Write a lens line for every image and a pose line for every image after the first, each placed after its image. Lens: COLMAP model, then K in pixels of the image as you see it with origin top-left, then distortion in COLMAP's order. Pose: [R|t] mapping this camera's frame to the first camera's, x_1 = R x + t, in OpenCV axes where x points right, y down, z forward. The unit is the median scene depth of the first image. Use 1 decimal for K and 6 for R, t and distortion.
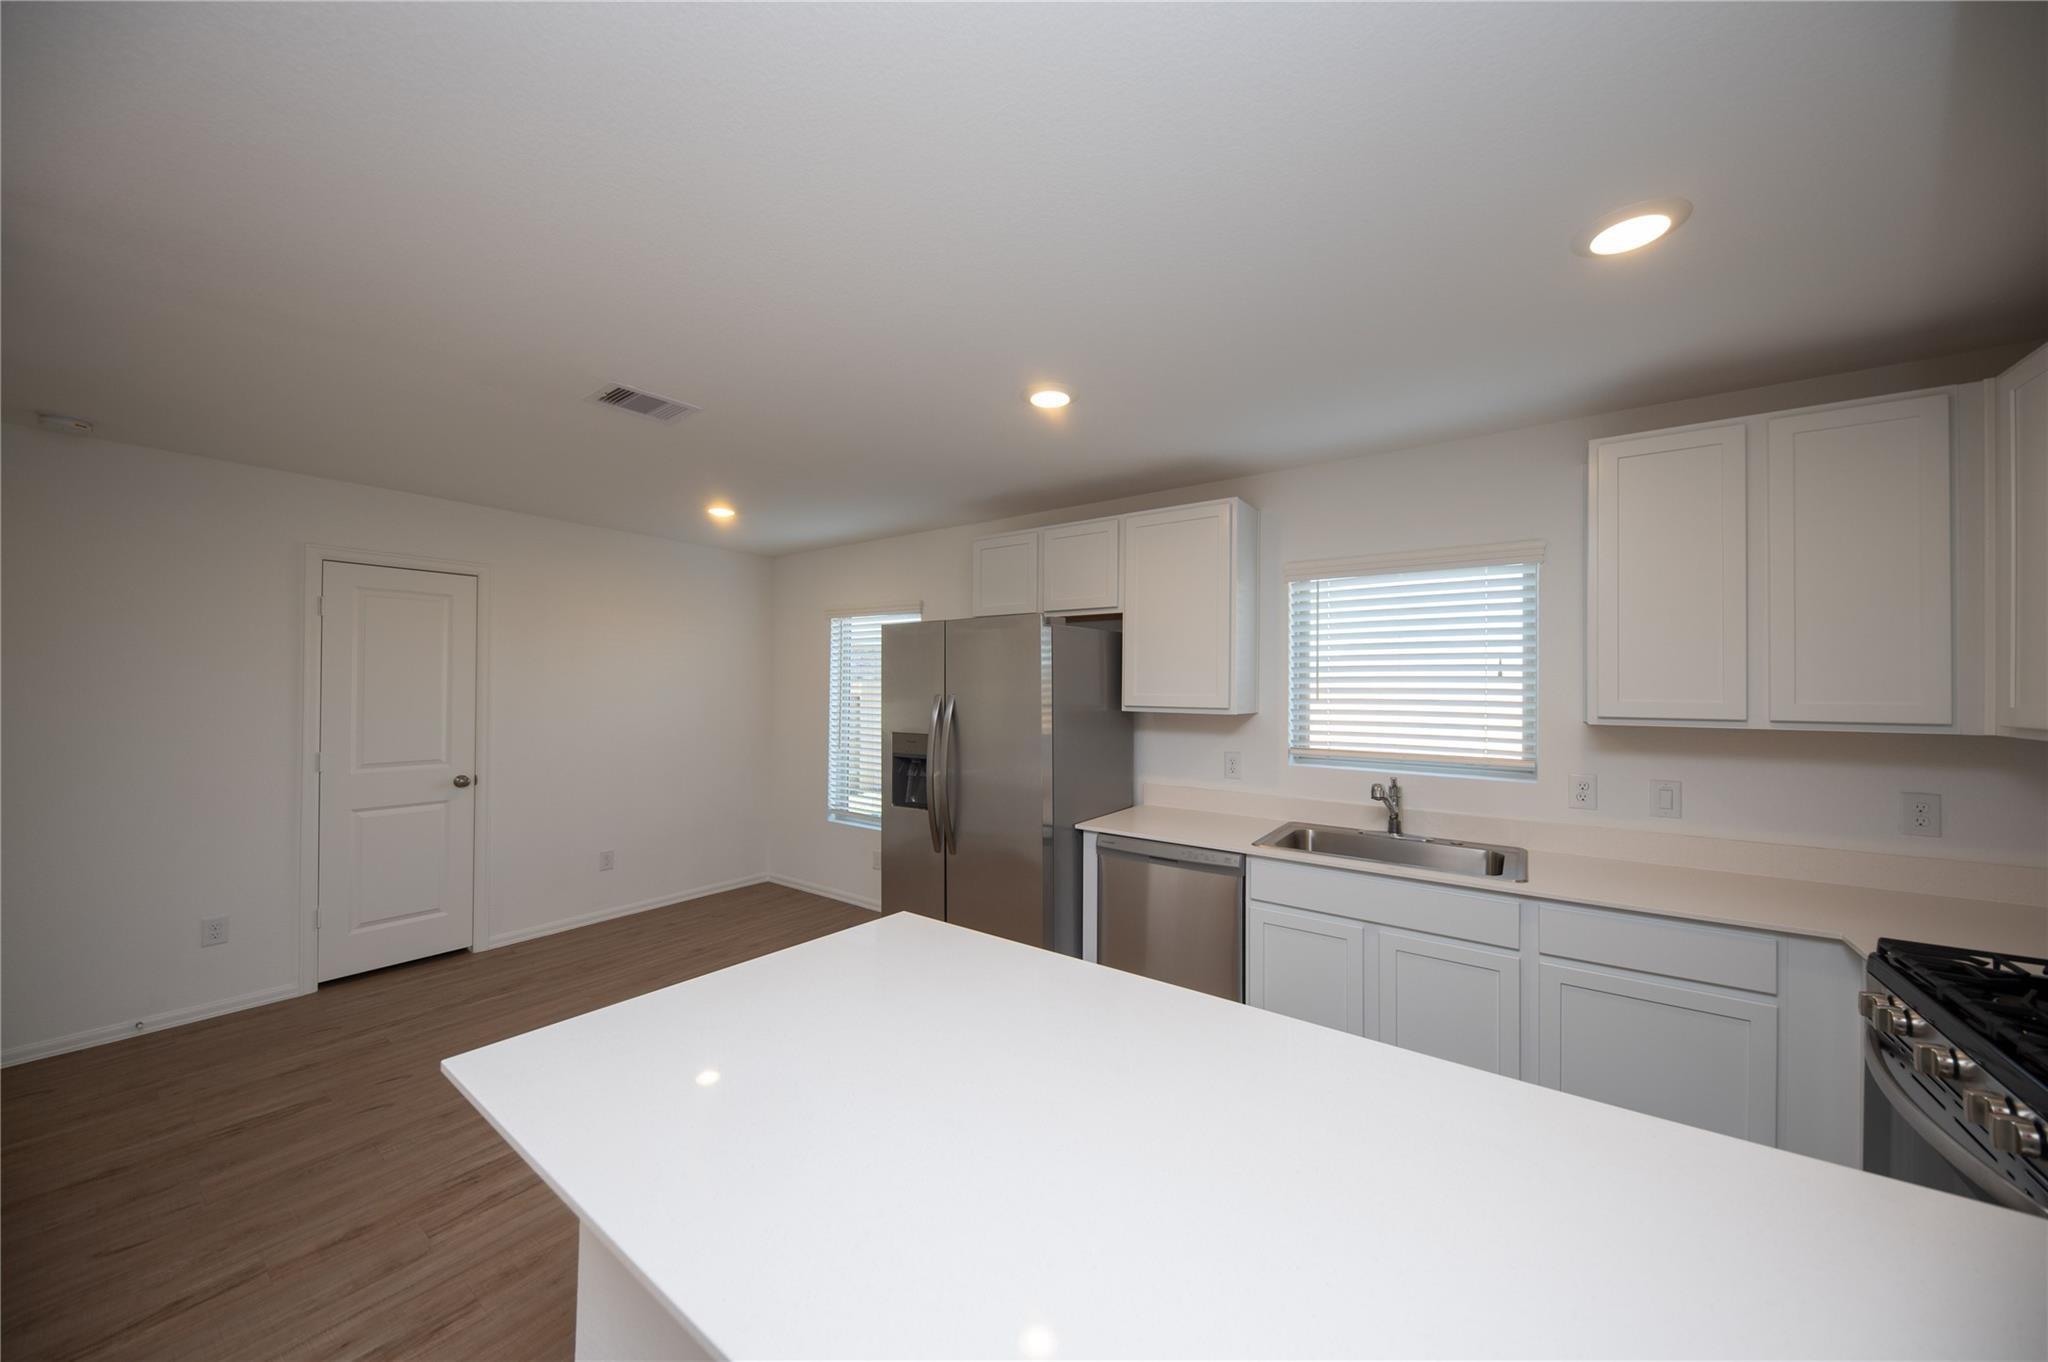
lens RADIAL K [[703.6, 0, 1021.9], [0, 703.6, 679.9], [0, 0, 1]] dist [0.017541, -0.010802]
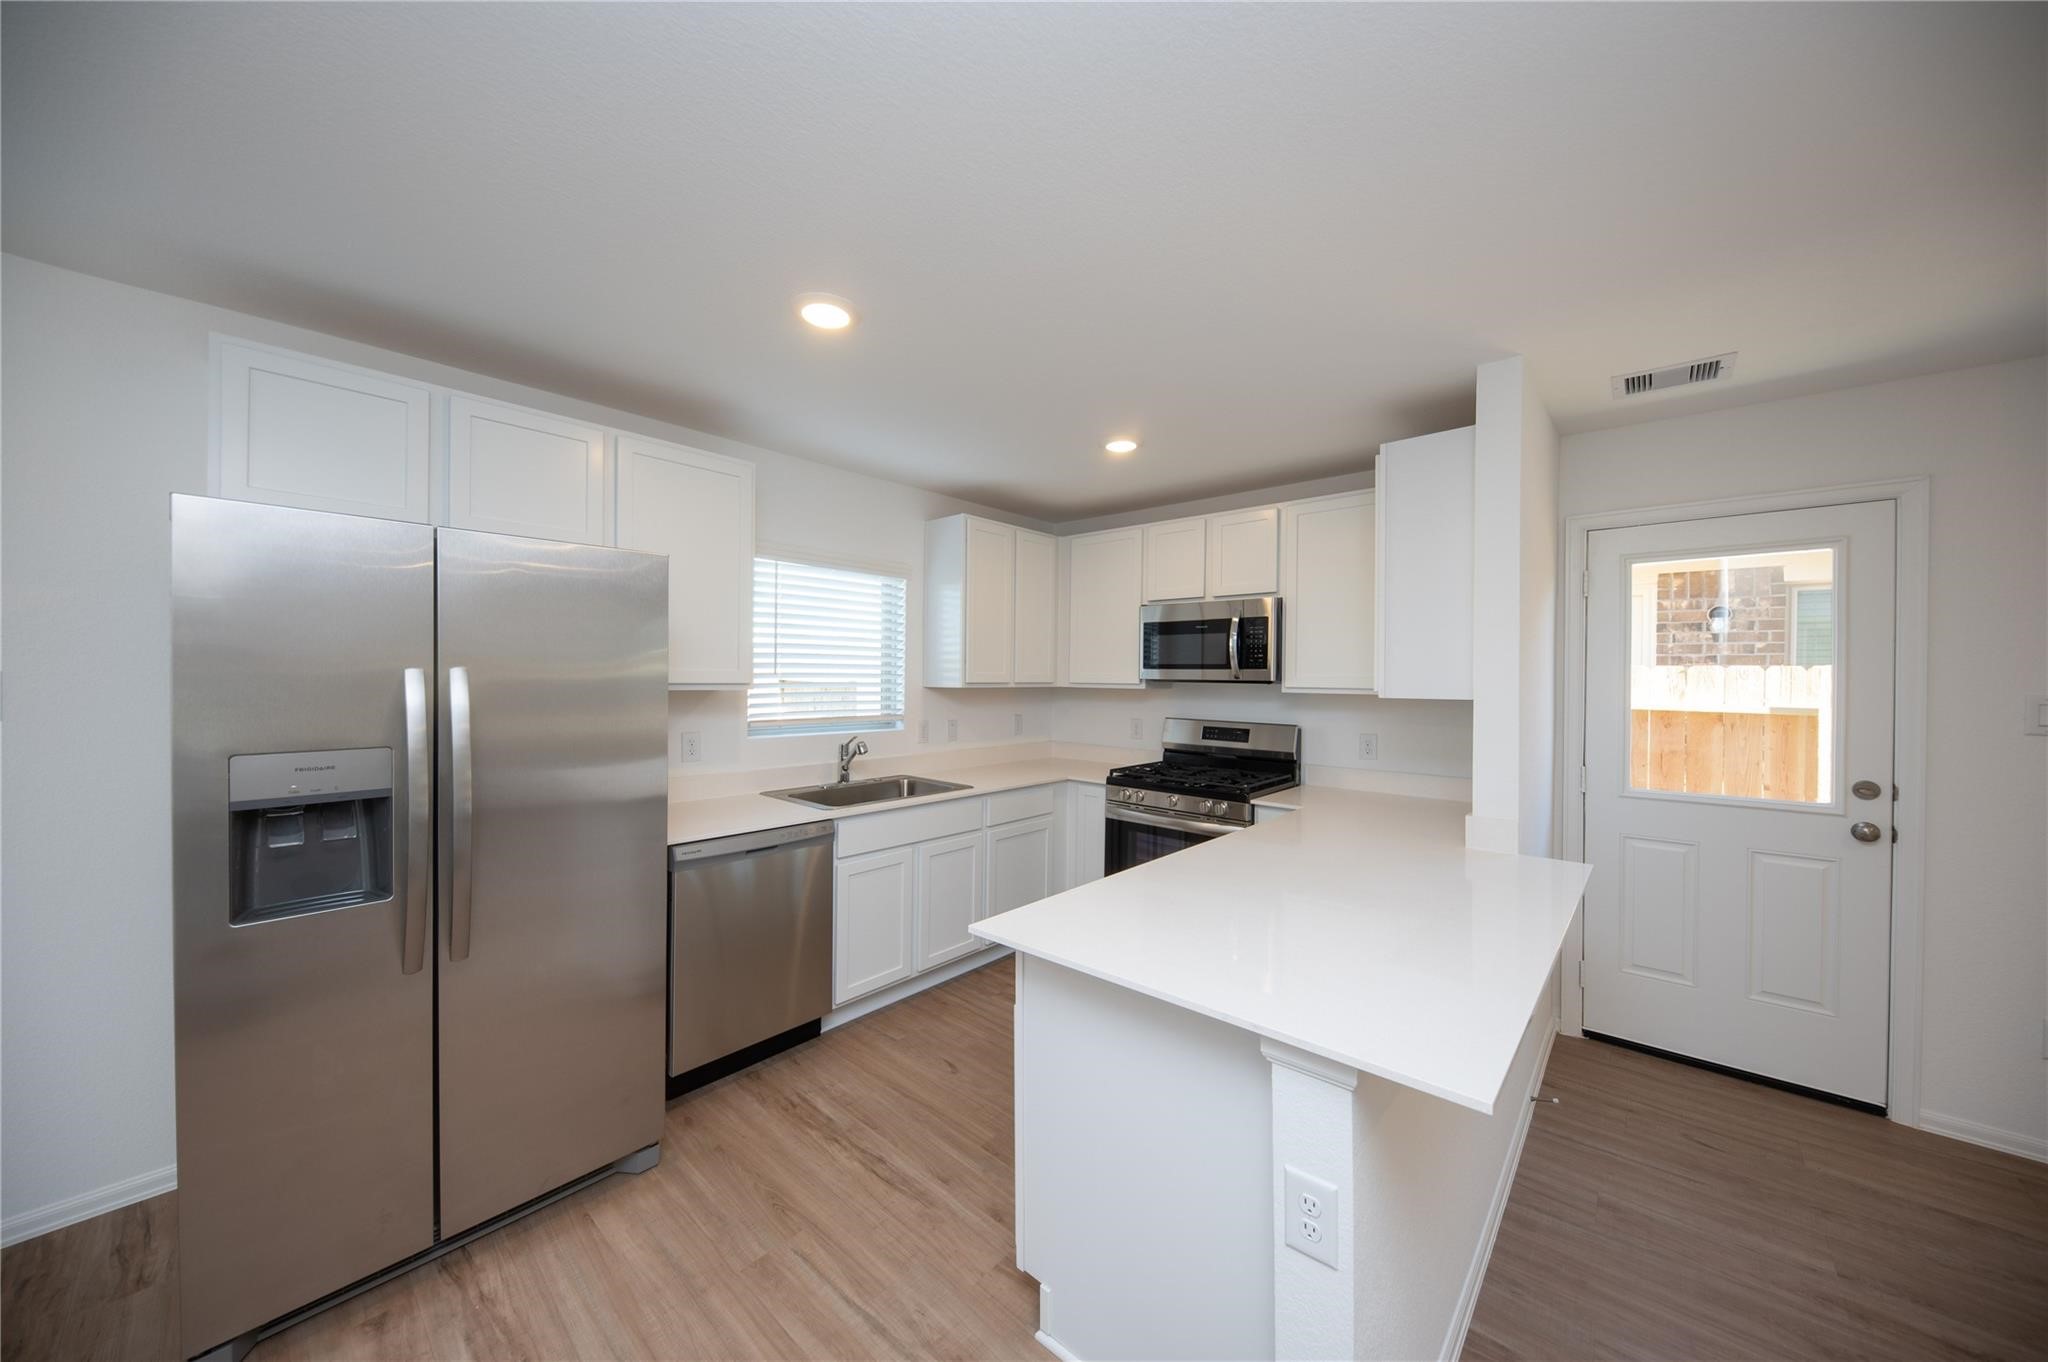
lens RADIAL K [[703.6, 0, 1021.9], [0, 703.6, 679.9], [0, 0, 1]] dist [0.017541, -0.010802]
pose [[0.103127, -0.012379, 0.994591, -0.674213], [-0.018753, 0.999721, 0.014387, 0.016459], [-0.994491, -0.020135, 0.102866, 0.580740]]
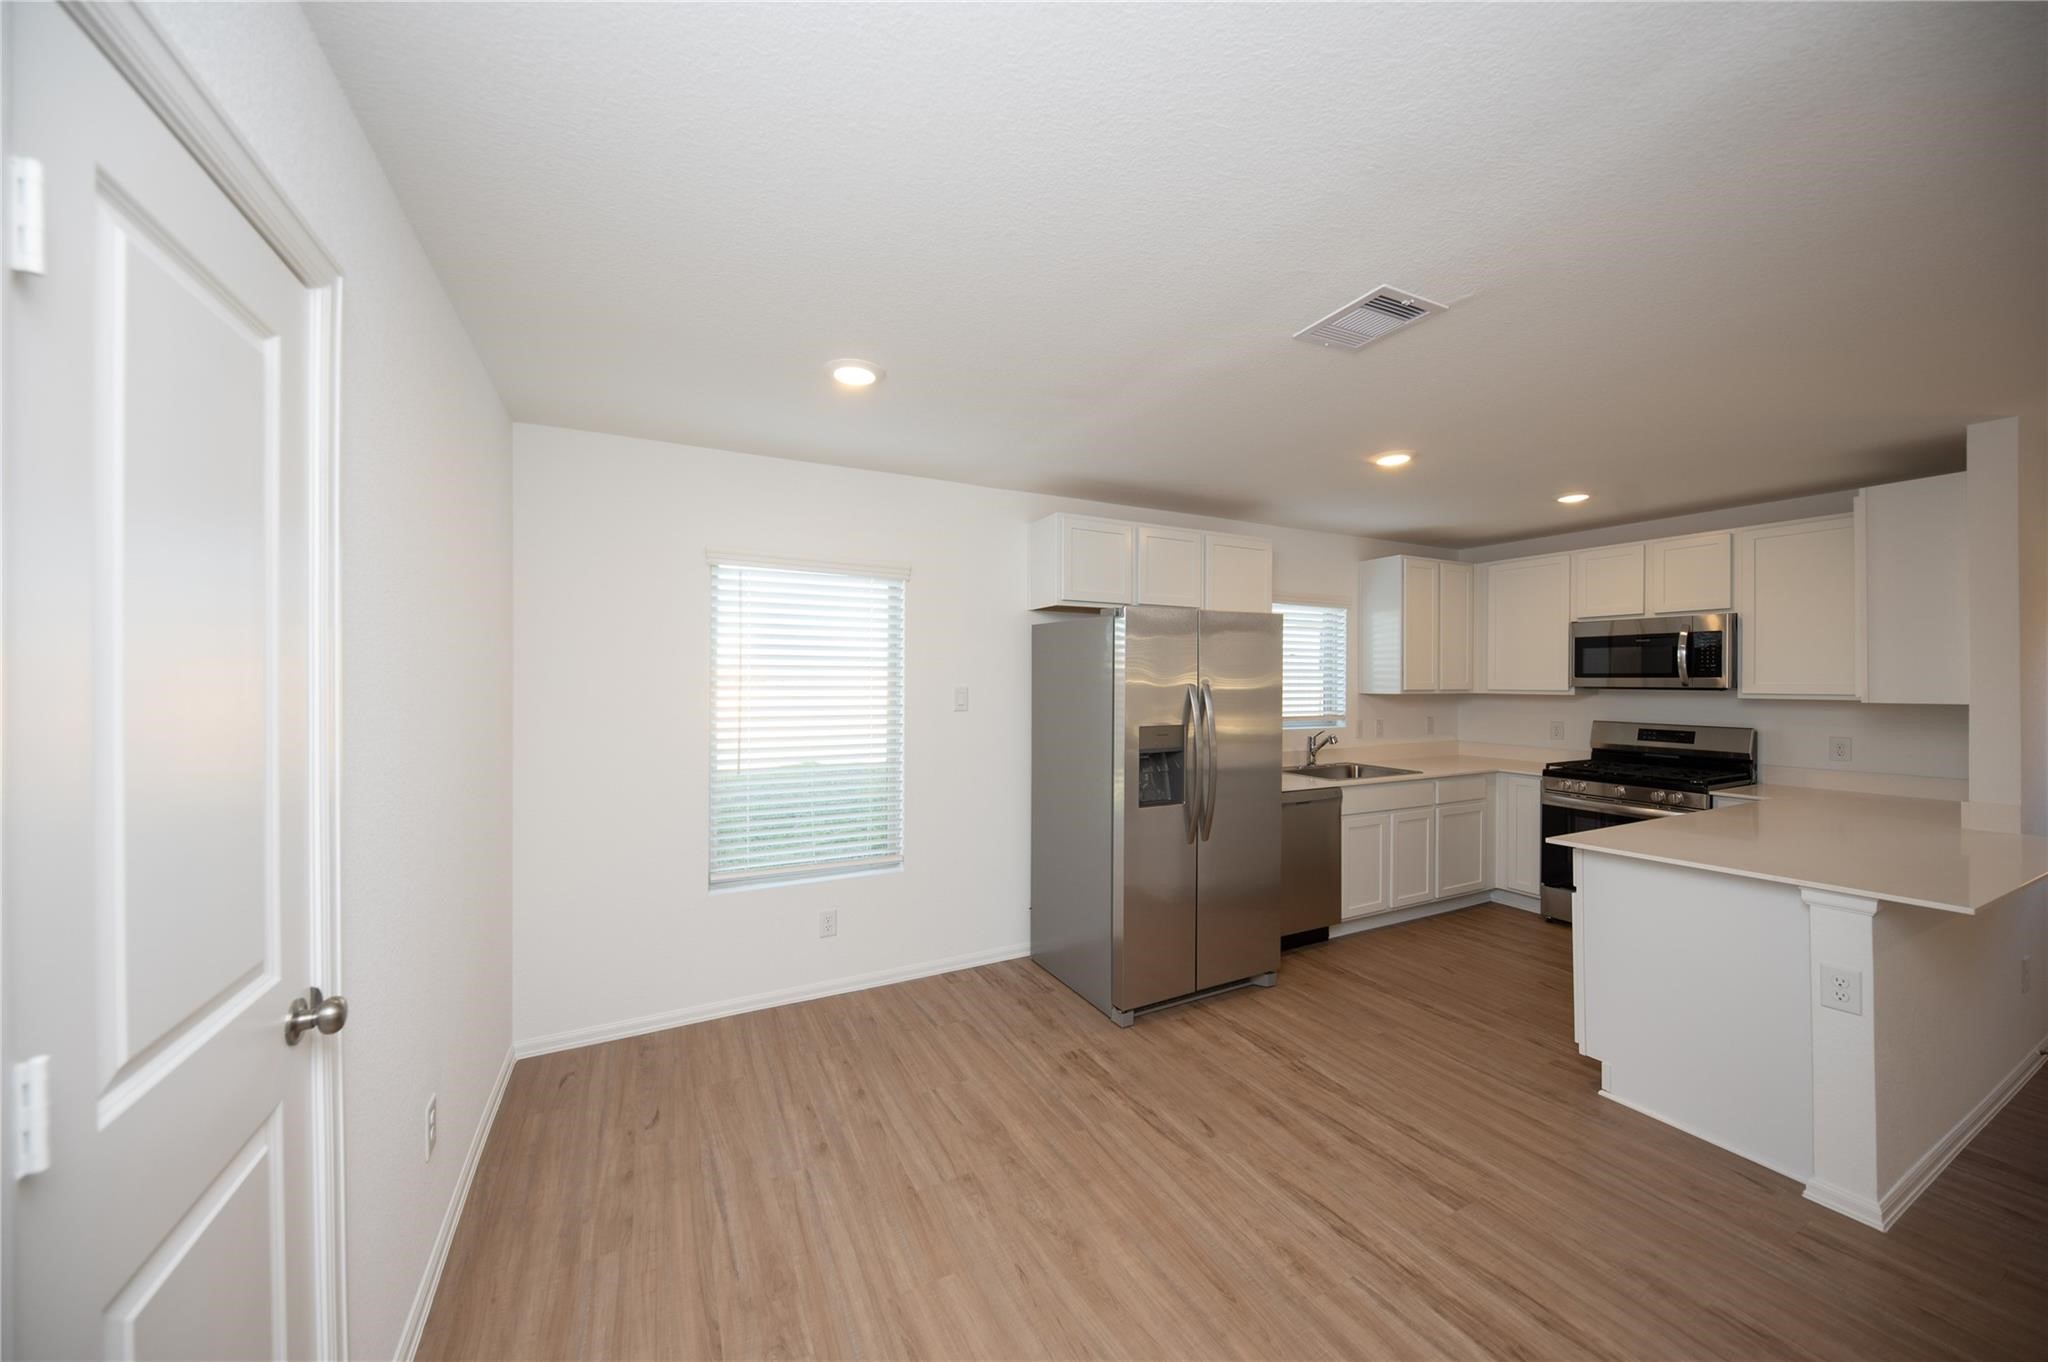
lens RADIAL K [[703.6, 0, 1021.9], [0, 703.6, 679.9], [0, 0, 1]] dist [0.017541, -0.010802]
pose [[0.454333, -0.007523, 0.890800, -1.276780], [-0.007282, 0.999900, 0.012159, 0.005081], [-0.890802, -0.012011, 0.454233, 0.877479]]
